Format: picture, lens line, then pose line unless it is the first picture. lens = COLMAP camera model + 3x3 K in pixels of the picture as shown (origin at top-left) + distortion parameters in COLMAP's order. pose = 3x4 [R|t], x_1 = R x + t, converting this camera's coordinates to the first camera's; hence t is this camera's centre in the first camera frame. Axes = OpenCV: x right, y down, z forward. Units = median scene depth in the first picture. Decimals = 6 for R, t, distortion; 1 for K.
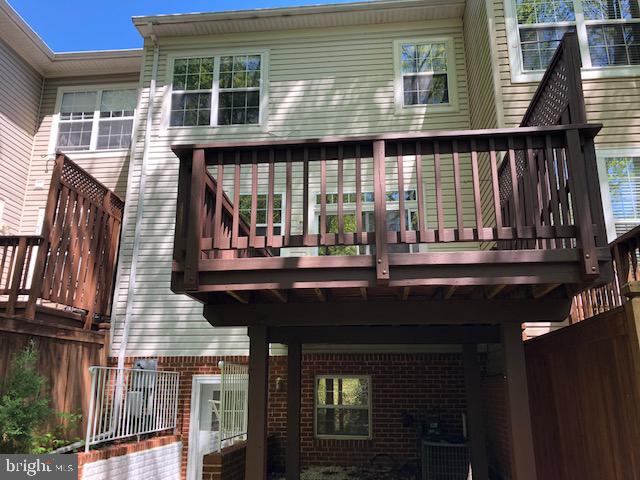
lens RADIAL K [[533.4, 0, 320.0], [0, 533.4, 240.1], [0, 0, 1]] dist [0.028649, -0.003274]
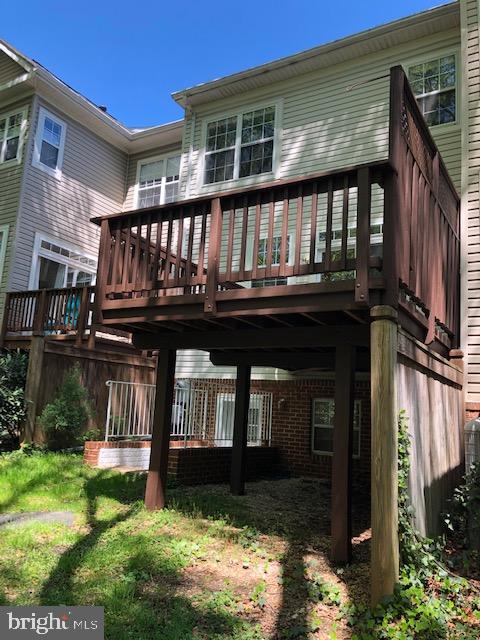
lens RADIAL K [[533.4, 0, 242.3], [0, 533.4, 320.1], [0, 0, 1]] dist [0.028649, -0.003274]
pose [[0.907888, -0.022935, -0.418584, 0.274999], [0.058487, 0.995667, 0.072299, 0.002239], [0.415112, -0.090121, 0.905296, -0.042818]]
